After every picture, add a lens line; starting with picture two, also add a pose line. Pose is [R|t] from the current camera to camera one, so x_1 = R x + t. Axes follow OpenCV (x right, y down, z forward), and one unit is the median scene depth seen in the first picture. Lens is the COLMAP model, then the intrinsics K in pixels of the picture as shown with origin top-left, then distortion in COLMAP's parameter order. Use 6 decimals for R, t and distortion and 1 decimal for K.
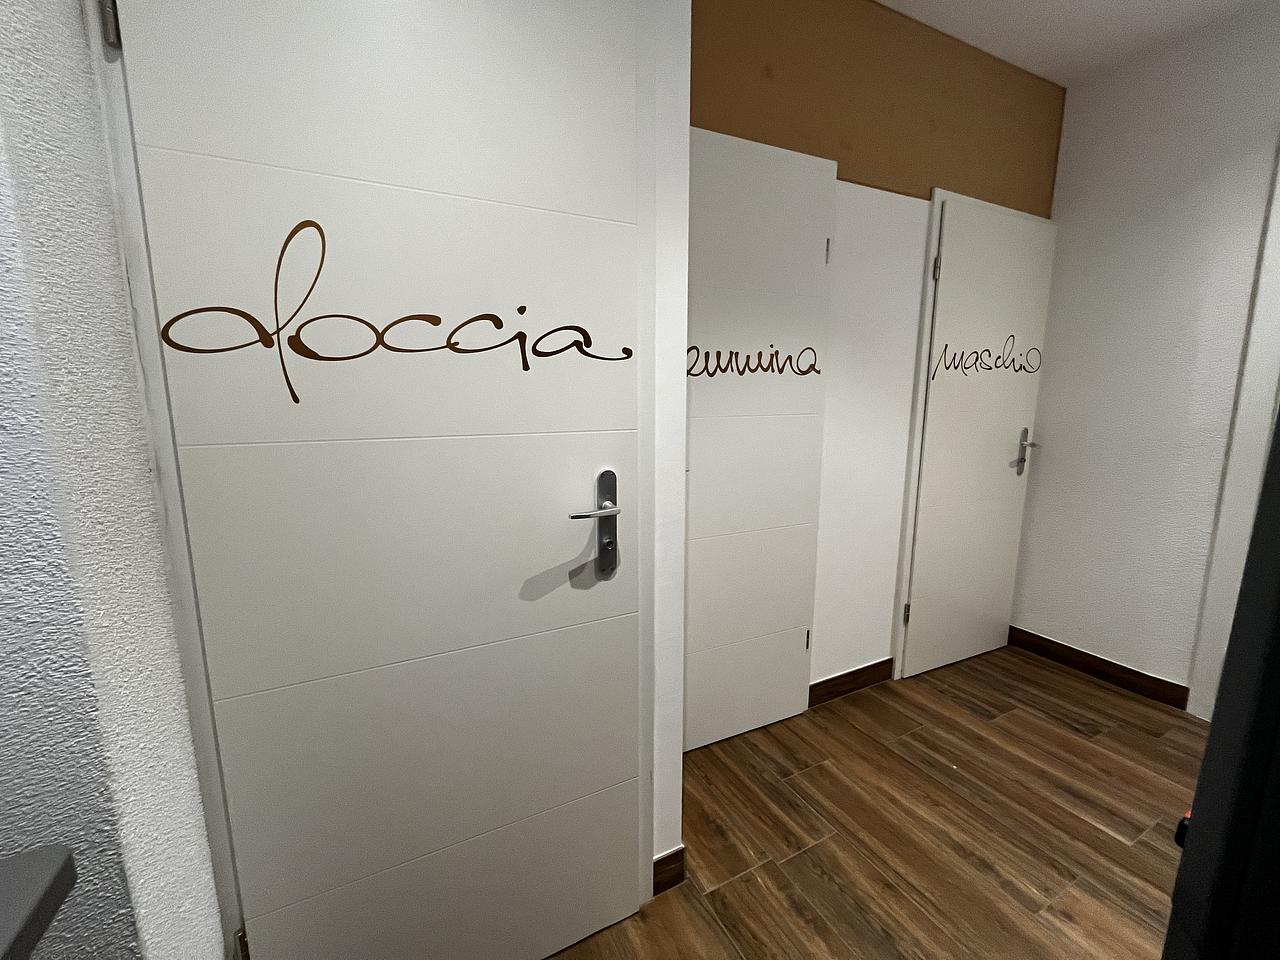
lens RADIAL K [[517.8, 0, 643.4], [0, 517.8, 477.4], [0, 0, 1]] dist [-0.002164, -0.000240]
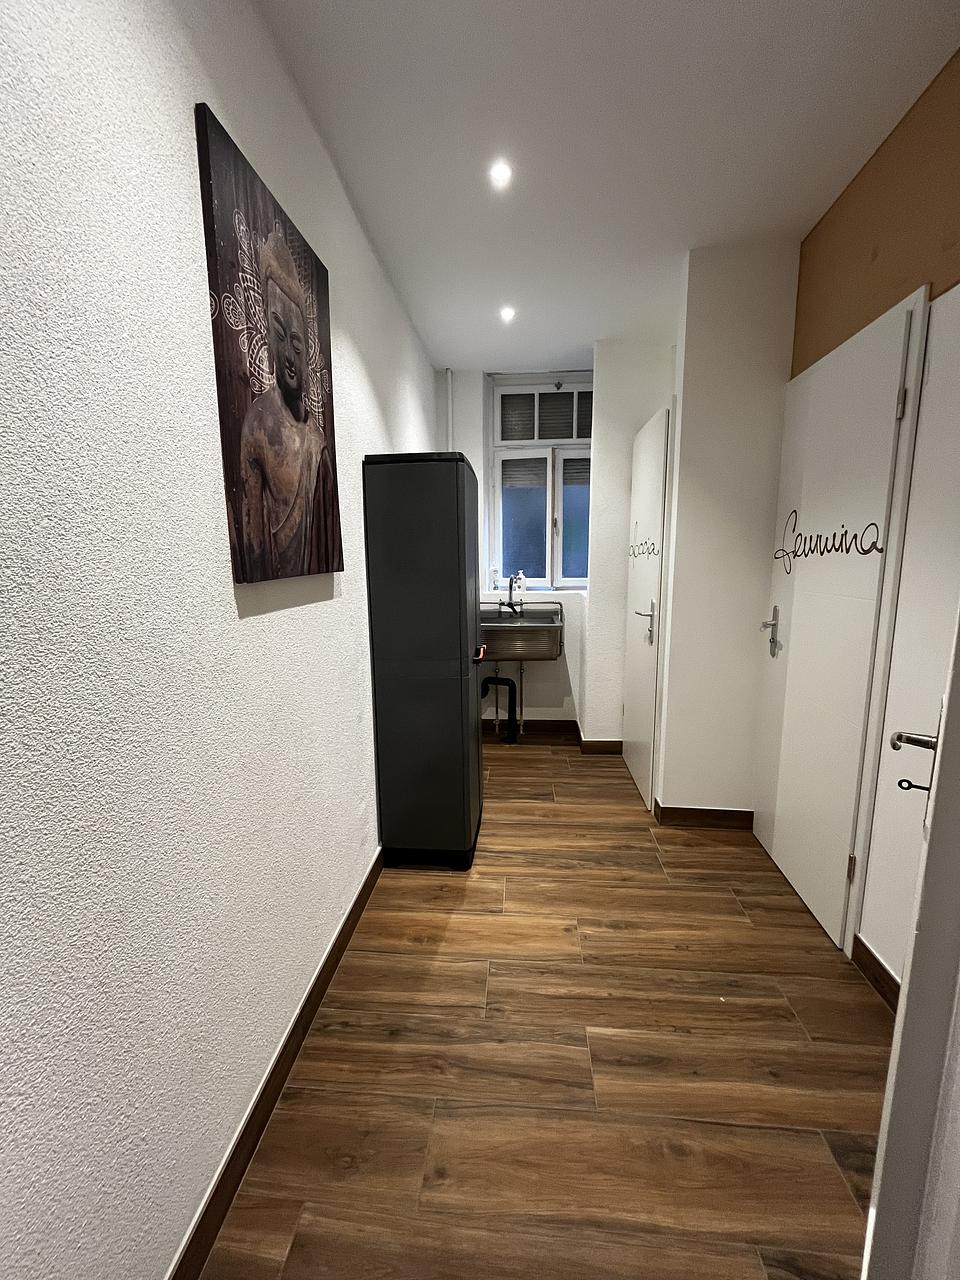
lens RADIAL K [[517.8, 0, 484.0], [0, 517.8, 636.0], [0, 0, 1]] dist [-0.002164, -0.000240]
pose [[-0.526524, 0.138156, -0.838860, 1.485421], [-0.121567, 0.964333, 0.235124, -0.200474], [0.841424, 0.225776, -0.490949, 0.956334]]
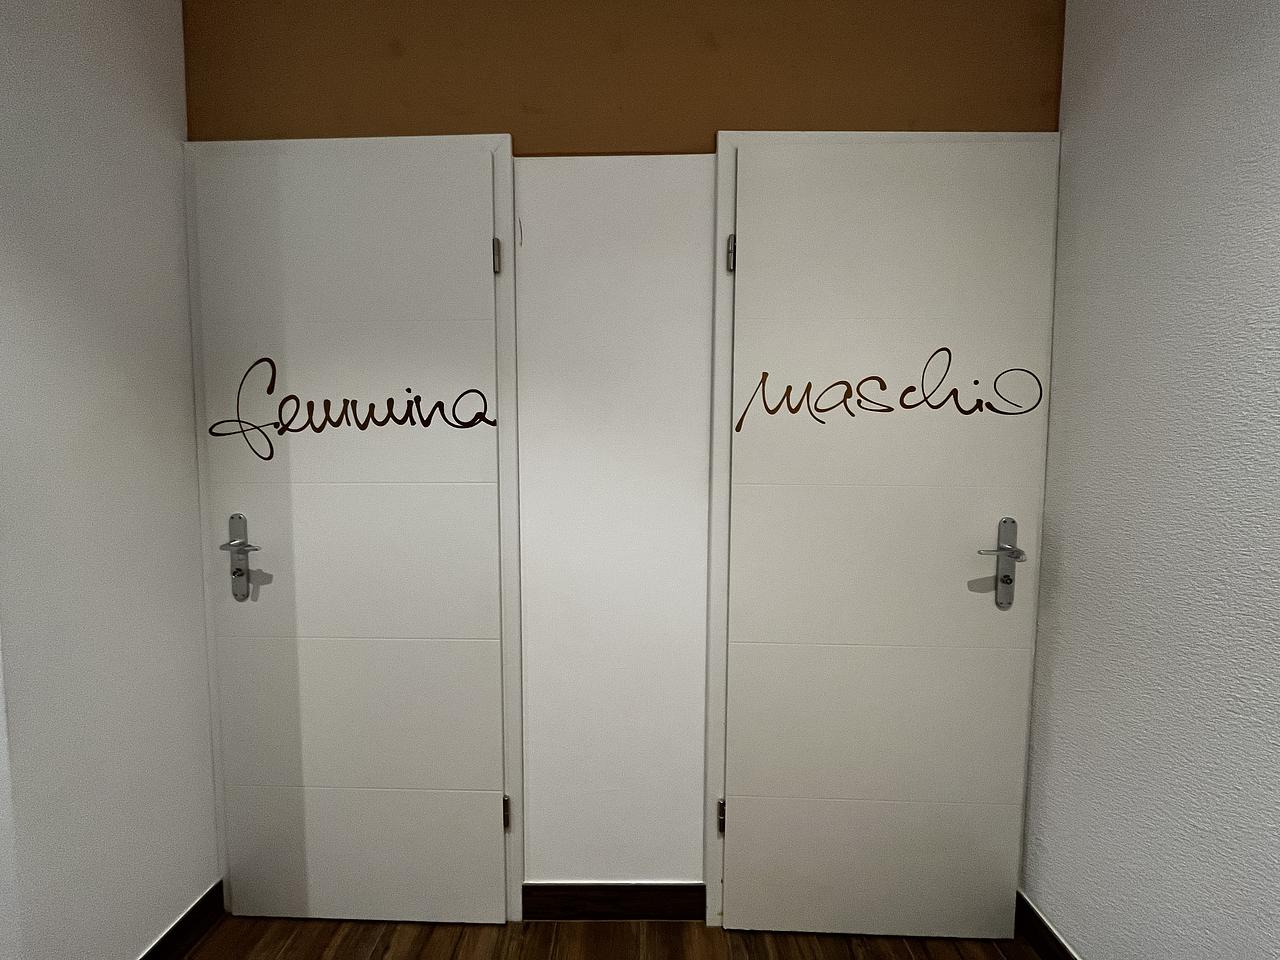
lens RADIAL K [[517.8, 0, 638.8], [0, 517.8, 473.7], [0, 0, 1]] dist [-0.002164, -0.000240]
pose [[0.891637, 0.028856, -0.451830, 0.884680], [-0.072447, 0.994201, -0.079473, -0.099526], [0.446917, 0.103595, 0.888557, 0.499448]]
